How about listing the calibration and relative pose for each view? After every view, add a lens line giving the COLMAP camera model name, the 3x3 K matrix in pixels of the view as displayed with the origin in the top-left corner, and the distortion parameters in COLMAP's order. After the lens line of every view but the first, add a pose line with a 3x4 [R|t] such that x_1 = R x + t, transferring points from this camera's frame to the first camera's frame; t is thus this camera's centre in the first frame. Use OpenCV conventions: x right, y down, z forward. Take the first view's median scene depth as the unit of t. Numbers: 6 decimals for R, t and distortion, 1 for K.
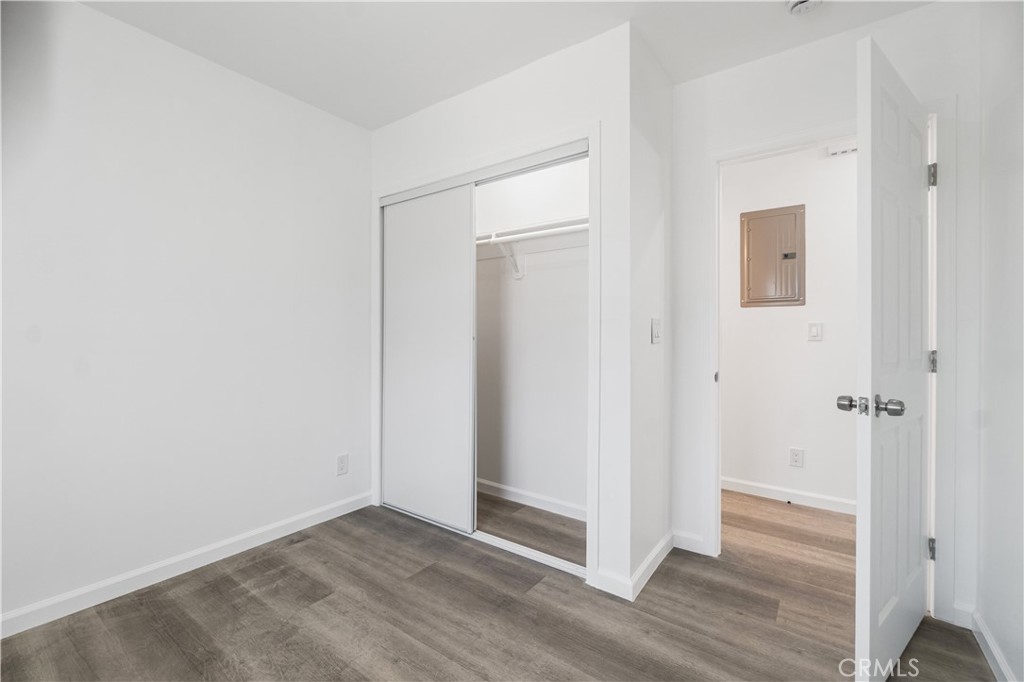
lens RADIAL K [[457.9, 0, 510.7], [0, 457.9, 337.1], [0, 0, 1]] dist [-0.012419, 0.005604]
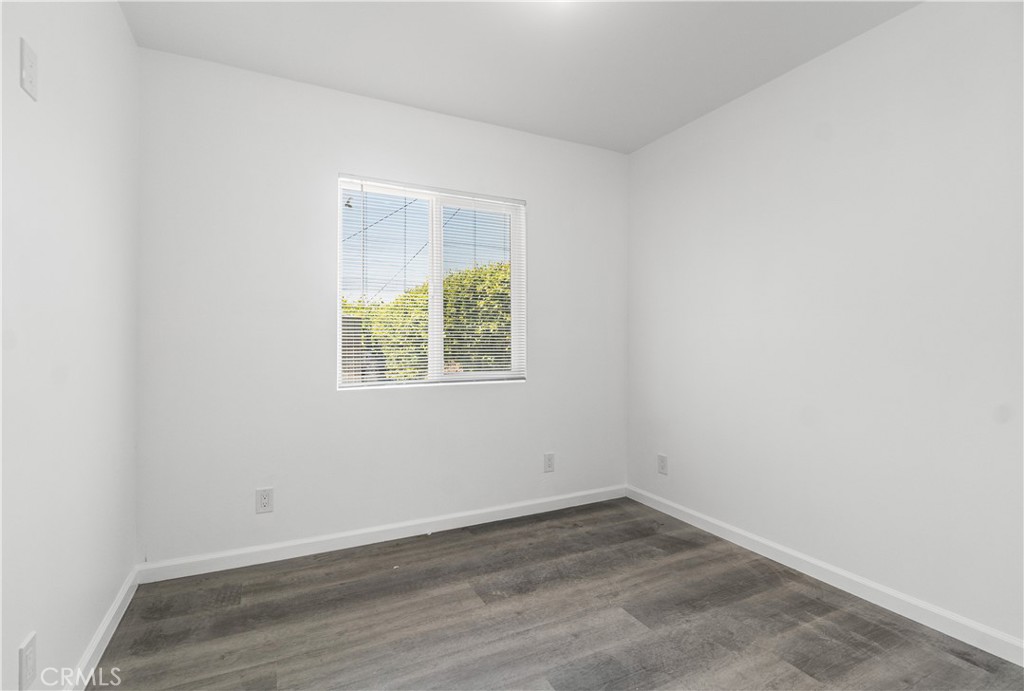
lens RADIAL K [[466.9, 0, 509.9], [0, 466.9, 344.7], [0, 0, 1]] dist [-0.003726, -0.000063]
pose [[-0.467034, -0.000176, -0.884239, 0.582879], [-0.005967, 0.999978, 0.002953, -0.020017], [0.884219, 0.006656, -0.467025, 0.917145]]
